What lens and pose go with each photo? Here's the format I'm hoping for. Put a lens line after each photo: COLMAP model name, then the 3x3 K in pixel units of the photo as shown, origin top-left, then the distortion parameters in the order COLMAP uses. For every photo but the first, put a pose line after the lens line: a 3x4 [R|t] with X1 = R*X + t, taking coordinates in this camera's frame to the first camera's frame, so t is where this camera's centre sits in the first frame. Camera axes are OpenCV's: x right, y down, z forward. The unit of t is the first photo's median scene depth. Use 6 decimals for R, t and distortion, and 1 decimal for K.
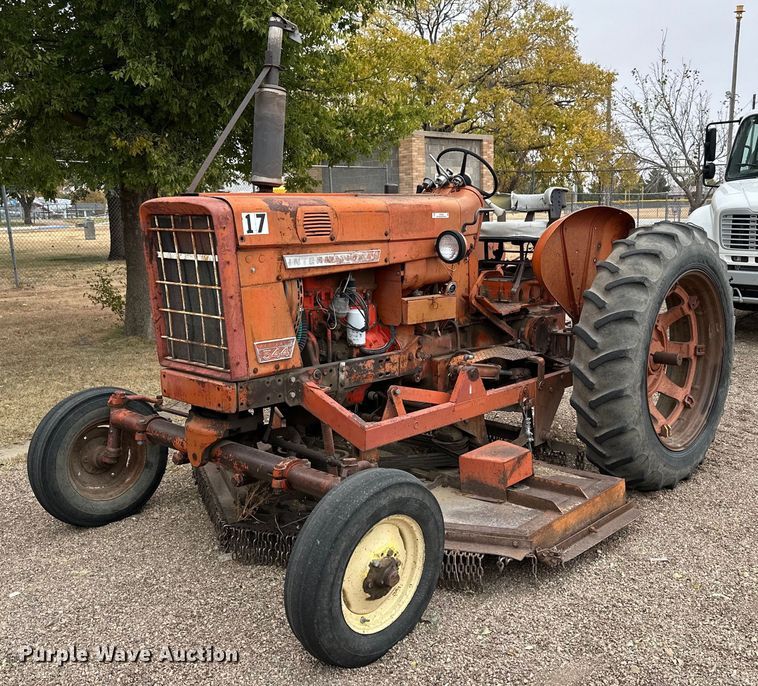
lens RADIAL K [[839.1, 0, 396.1], [0, 839.1, 356.4], [0, 0, 1]] dist [0.068047, 0.000000]
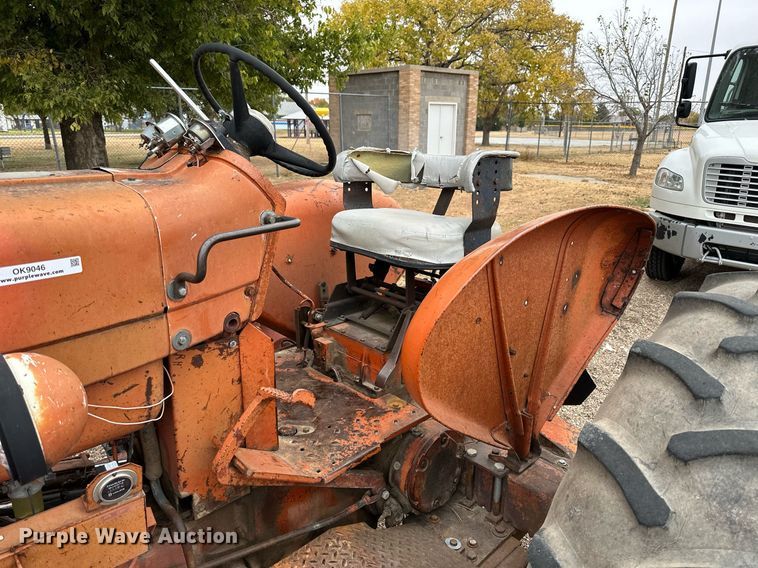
lens RADIAL K [[517.5, 0, 395.1], [0, 517.5, 278.6], [0, 0, 1]] dist [-0.000594, 0.006758]
pose [[0.997717, 0.043408, -0.051739, 0.051073], [-0.036948, 0.992103, 0.119862, -0.053455], [0.056533, -0.117677, 0.991441, 0.233788]]
